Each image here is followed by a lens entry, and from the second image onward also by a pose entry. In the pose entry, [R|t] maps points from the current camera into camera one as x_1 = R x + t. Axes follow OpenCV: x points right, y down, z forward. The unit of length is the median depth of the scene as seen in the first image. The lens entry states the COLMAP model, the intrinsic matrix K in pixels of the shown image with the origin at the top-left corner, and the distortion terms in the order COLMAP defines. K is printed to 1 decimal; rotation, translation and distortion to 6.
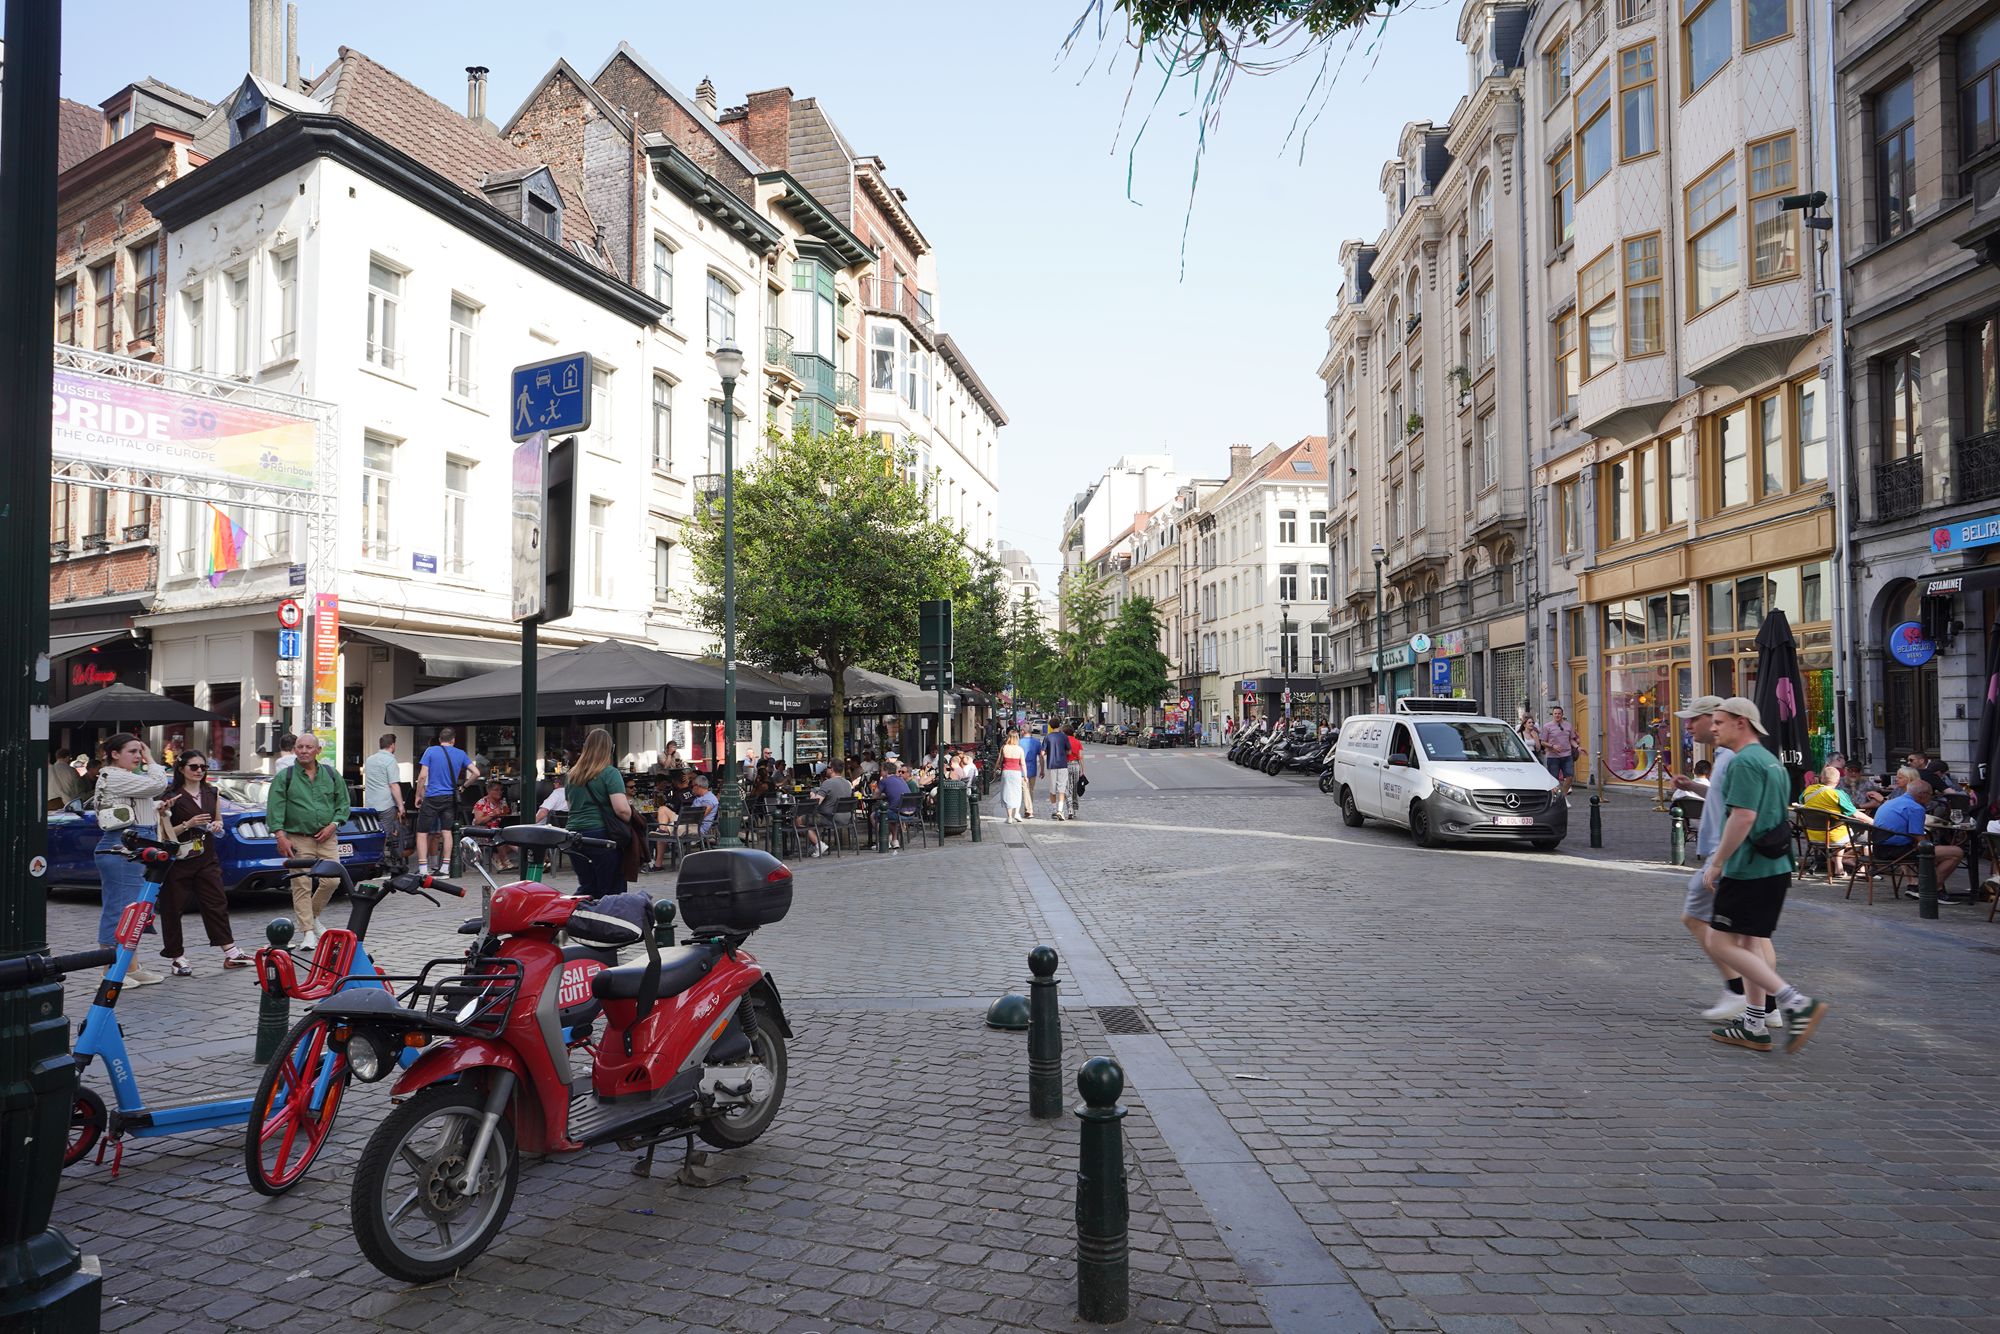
lens RADIAL K [[1305.3, 0, 1000.0], [0, 1305.3, 667.0], [0, 0, 1]] dist [-0.006788, 0.001552]
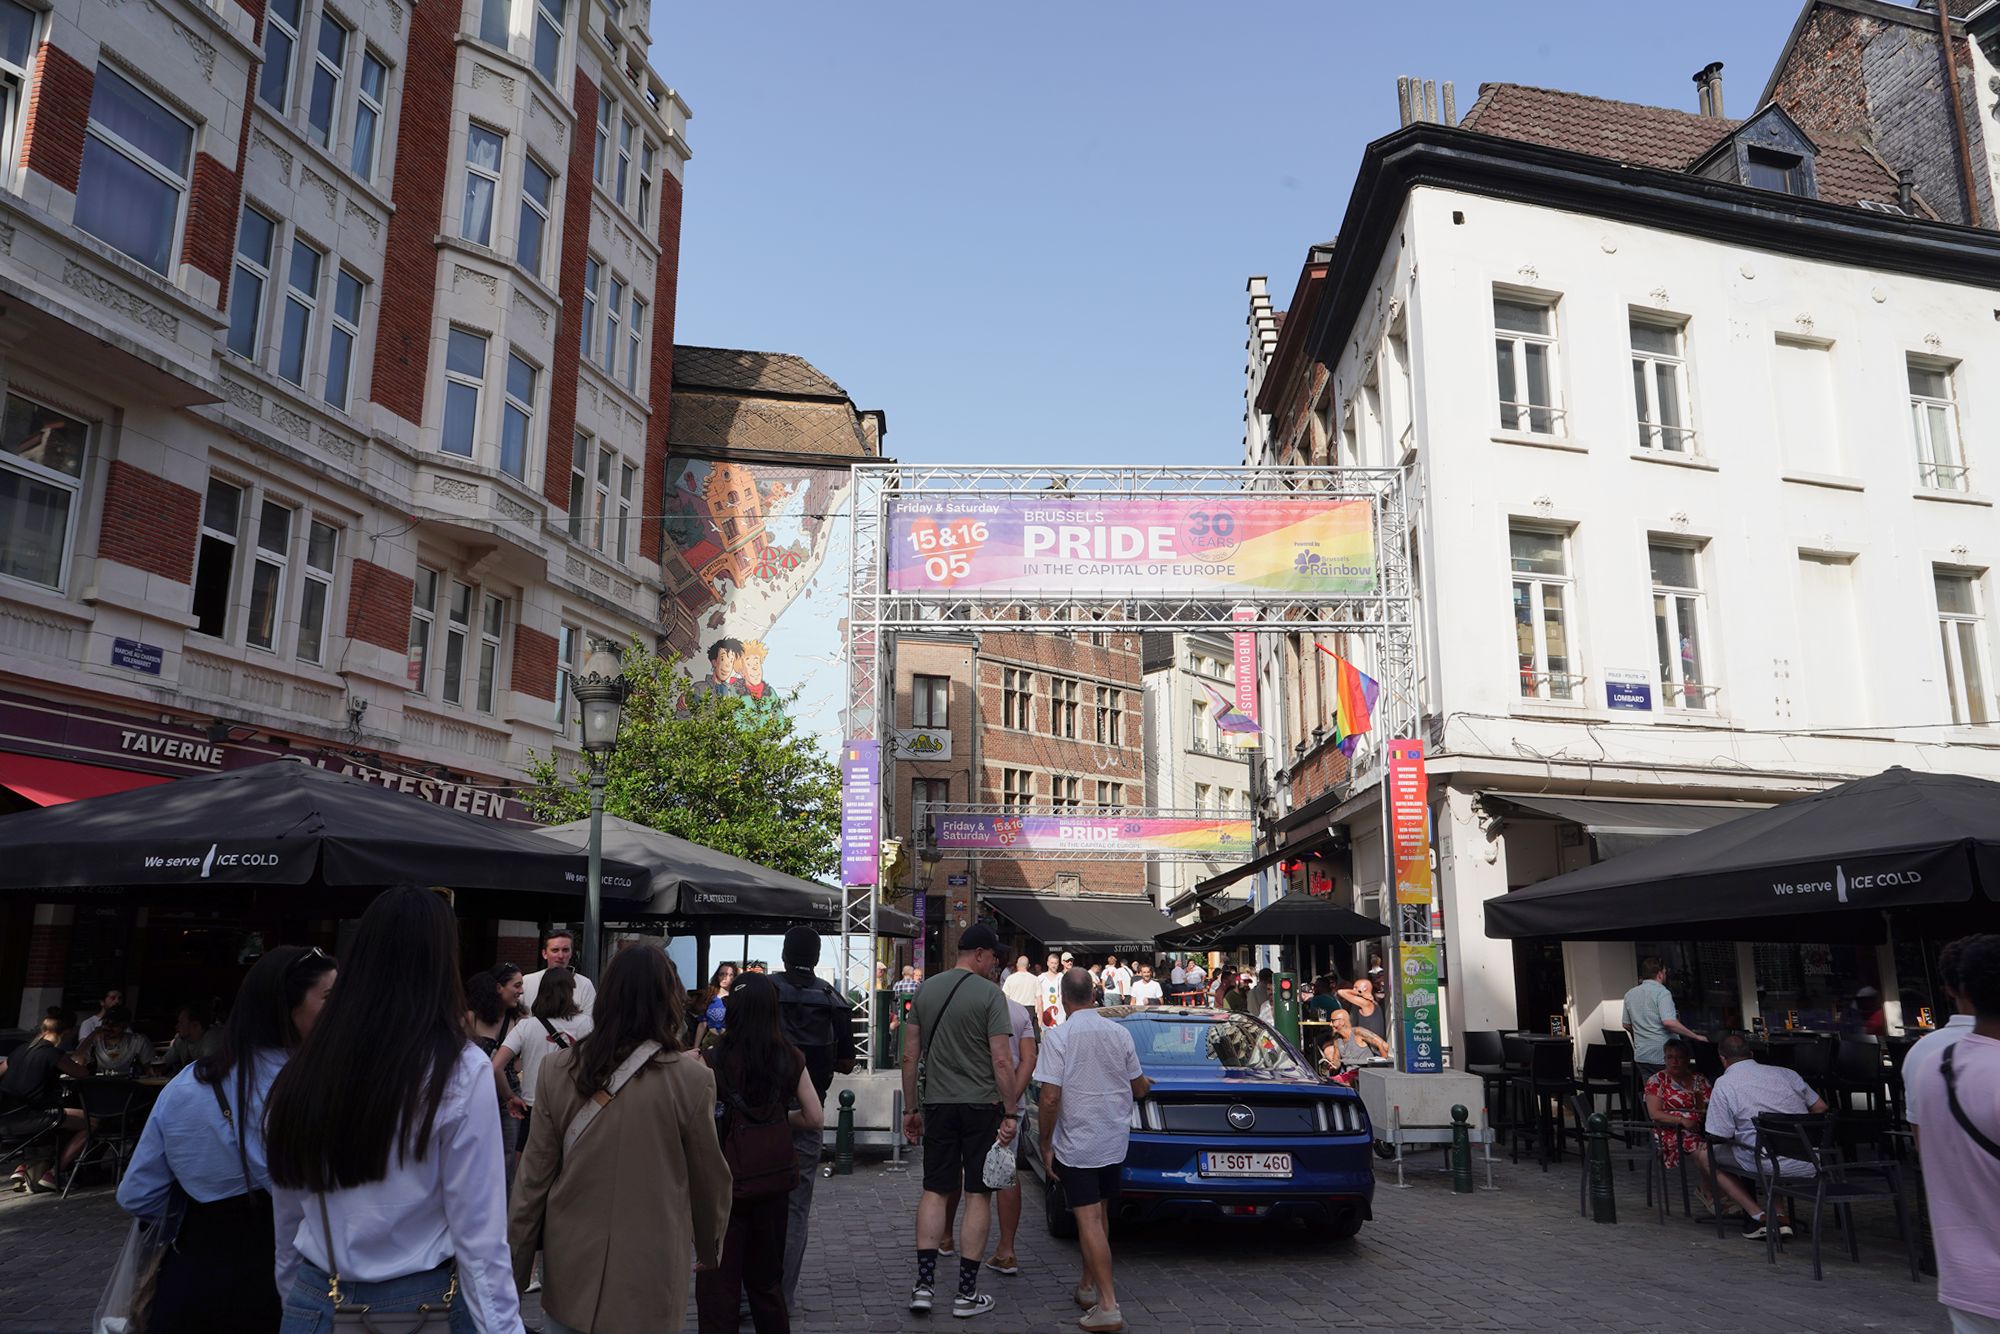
lens RADIAL K [[1342.0, 0, 1000.0], [0, 1342.0, 667.0], [0, 0, 1]] dist [0.000525, 0.006639]
pose [[0.531631, -0.168391, -0.830068, -0.035046], [0.032348, 0.983359, -0.178770, 0.018603], [0.846358, 0.068189, 0.528231, 0.349770]]
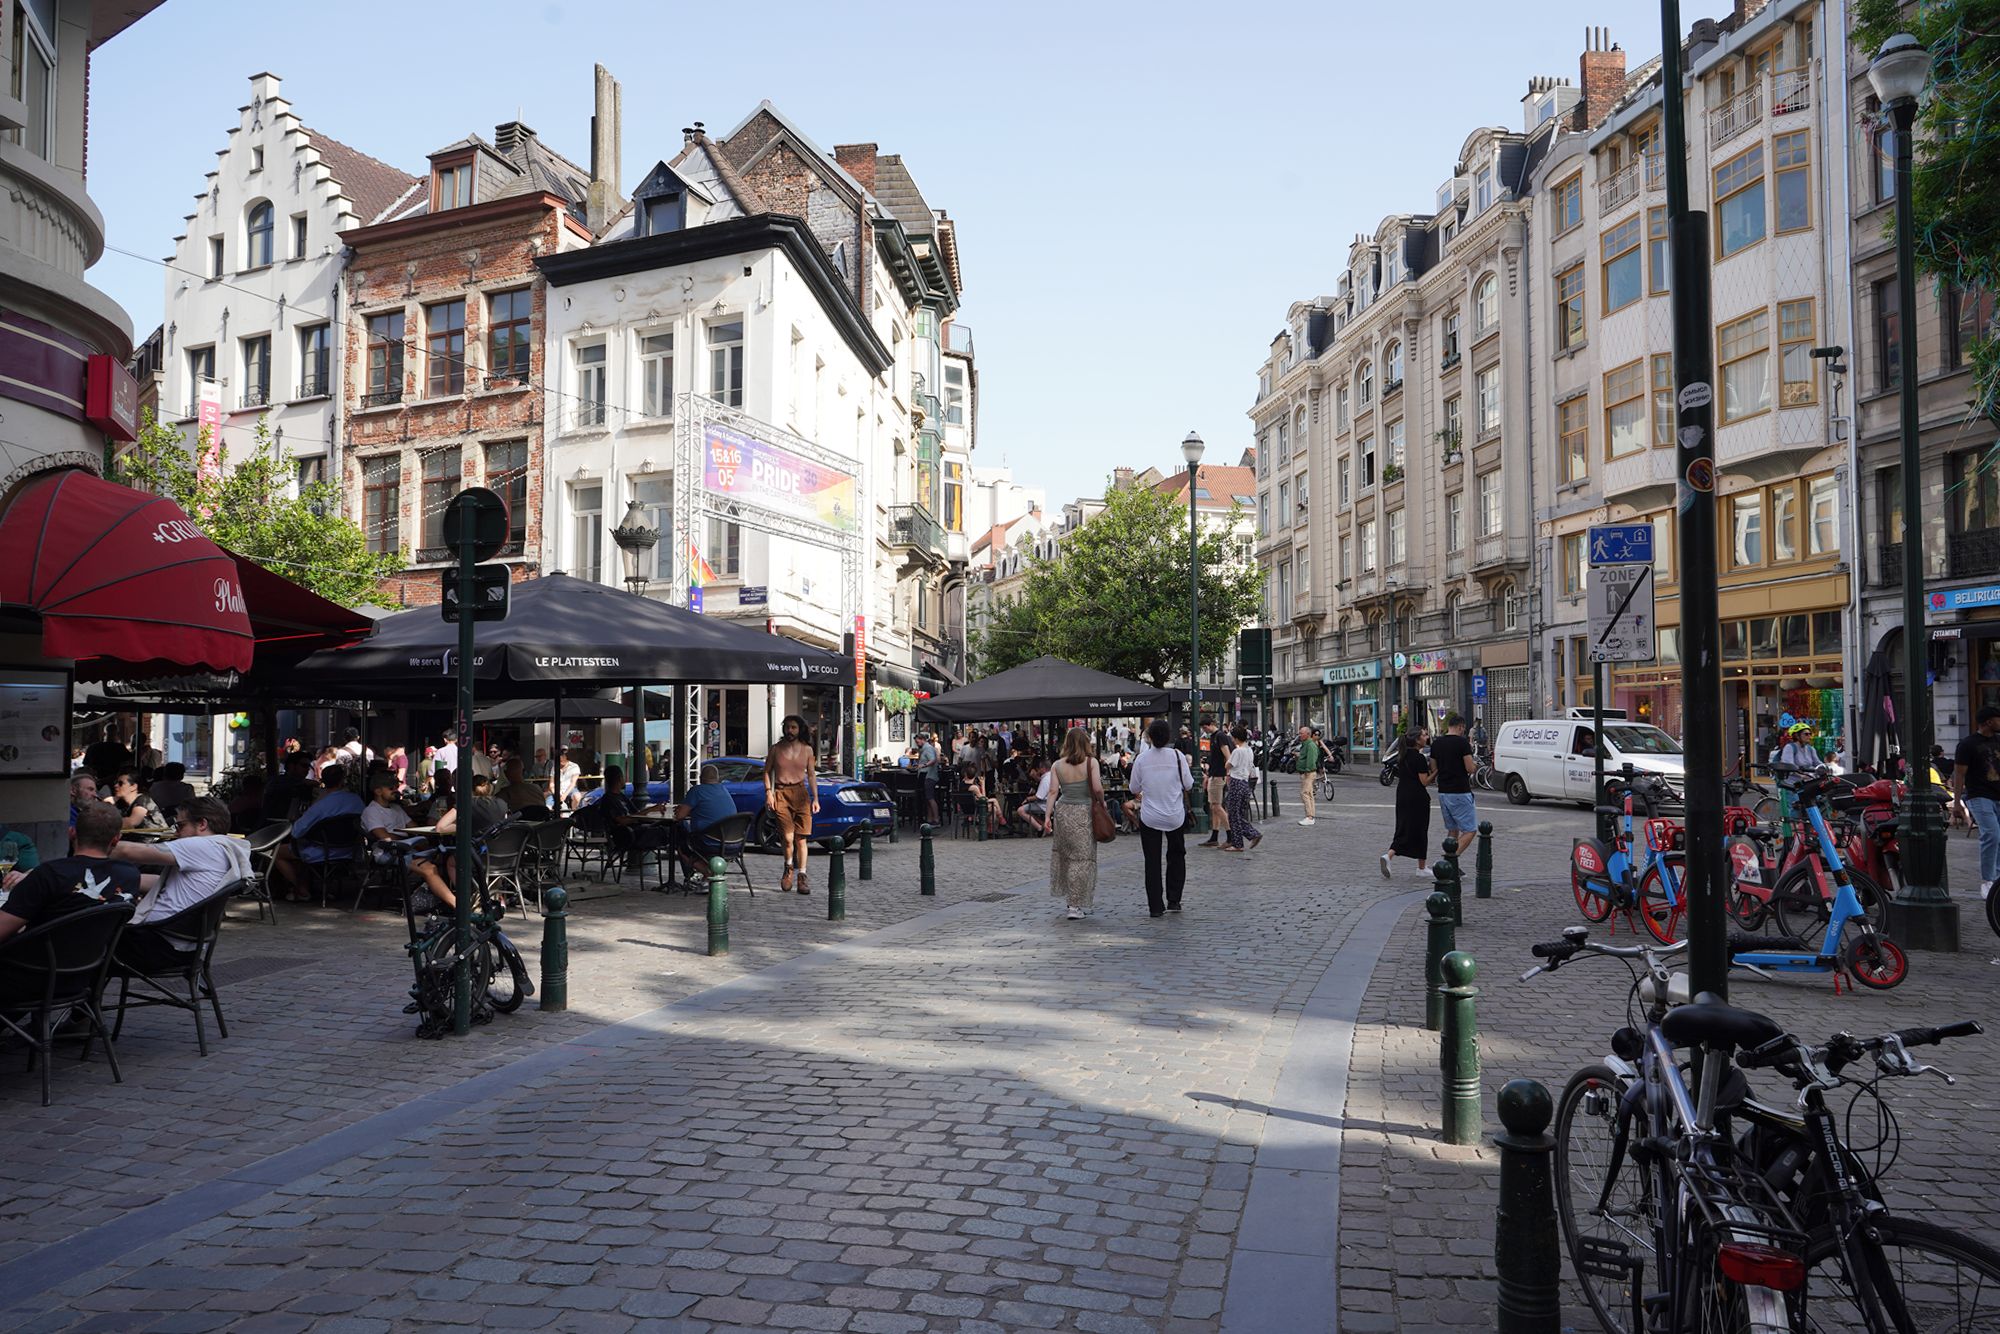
lens RADIAL K [[1339.6, 0, 1000.0], [0, 1339.6, 667.0], [0, 0, 1]] dist [-0.014026, 0.000083]
pose [[0.983019, 0.015023, 0.182887, -0.477649], [-0.014145, 0.999881, -0.006106, -0.000744], [-0.182957, 0.003415, 0.983115, -0.221750]]
